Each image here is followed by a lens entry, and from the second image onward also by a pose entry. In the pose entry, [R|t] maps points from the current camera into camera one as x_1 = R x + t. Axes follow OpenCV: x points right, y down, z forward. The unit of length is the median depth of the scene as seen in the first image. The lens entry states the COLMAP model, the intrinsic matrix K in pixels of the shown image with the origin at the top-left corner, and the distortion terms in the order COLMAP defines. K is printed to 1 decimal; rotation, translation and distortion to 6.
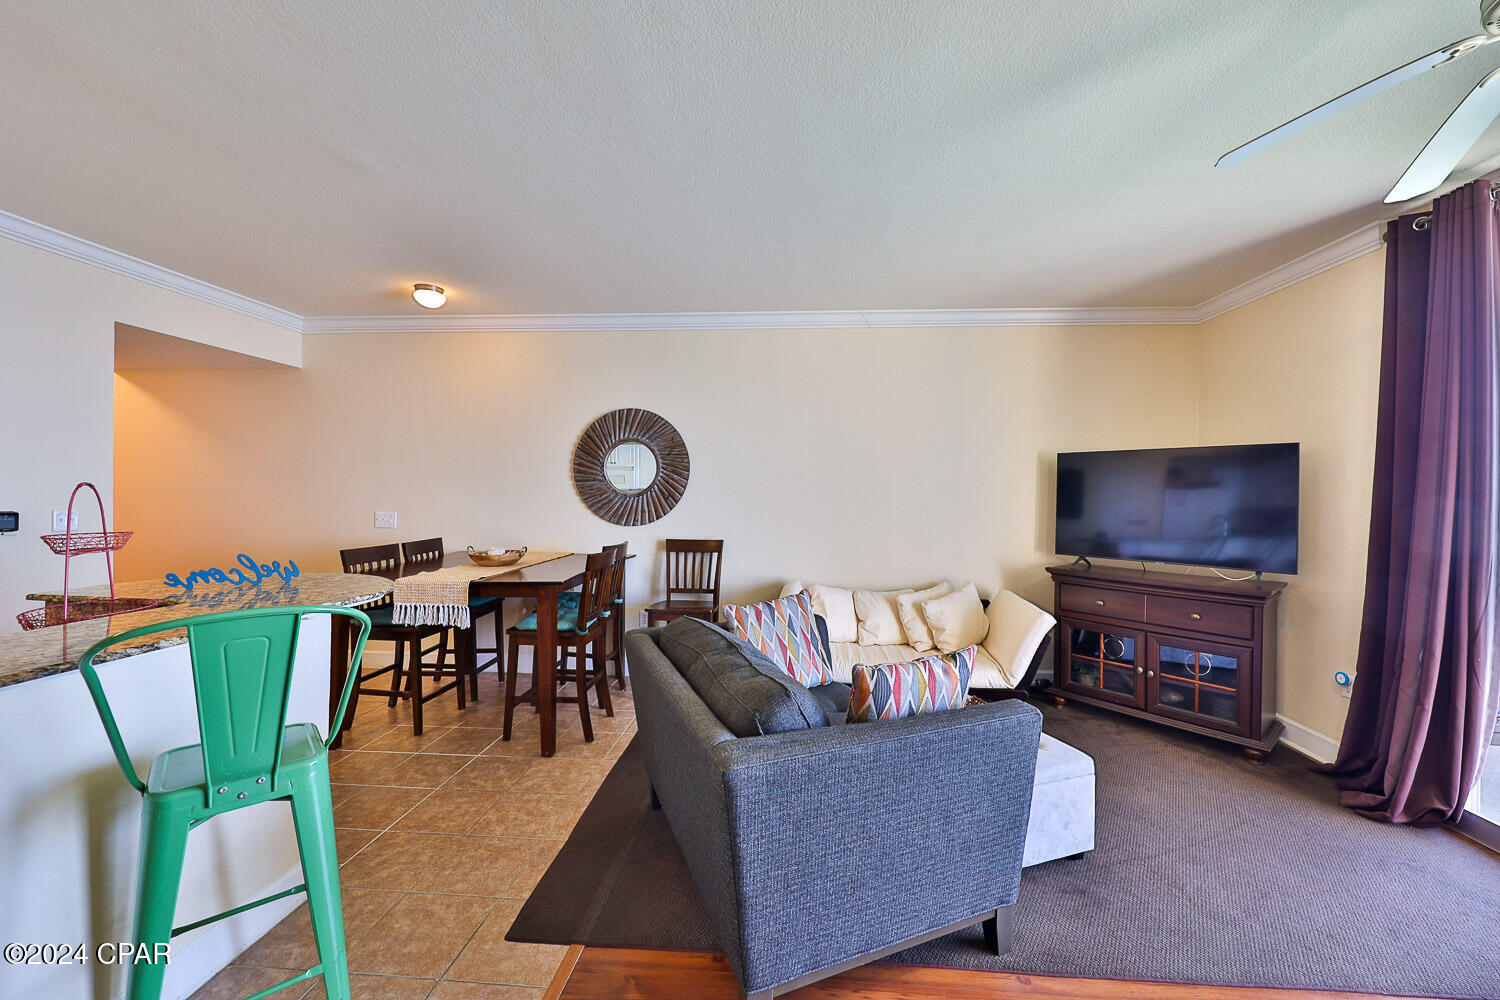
lens RADIAL K [[569.8, 0, 764.9], [0, 569.8, 494.4], [0, 0, 1]] dist [0.012549, -0.005941]
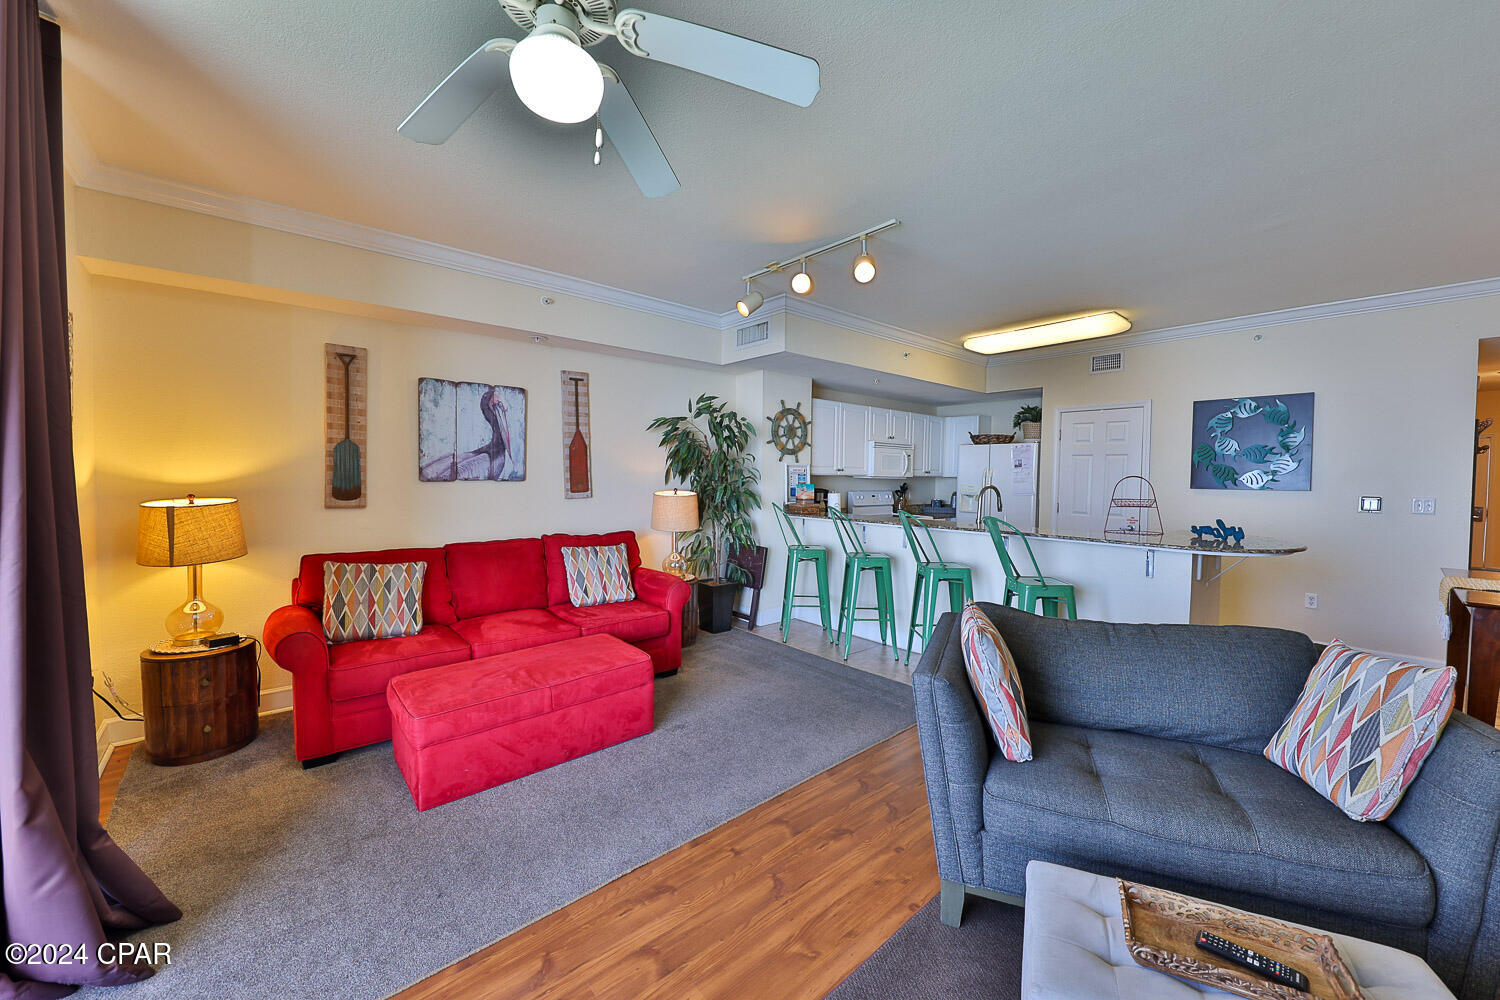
lens RADIAL K [[570.6, 0, 759.2], [0, 570.6, 494.9], [0, 0, 1]] dist [0.011772, -0.006656]
pose [[-0.701822, 0.008094, -0.712307, 0.622485], [-0.016037, 0.999502, 0.027158, 0.007014], [0.712172, 0.030484, -0.701343, 0.660652]]
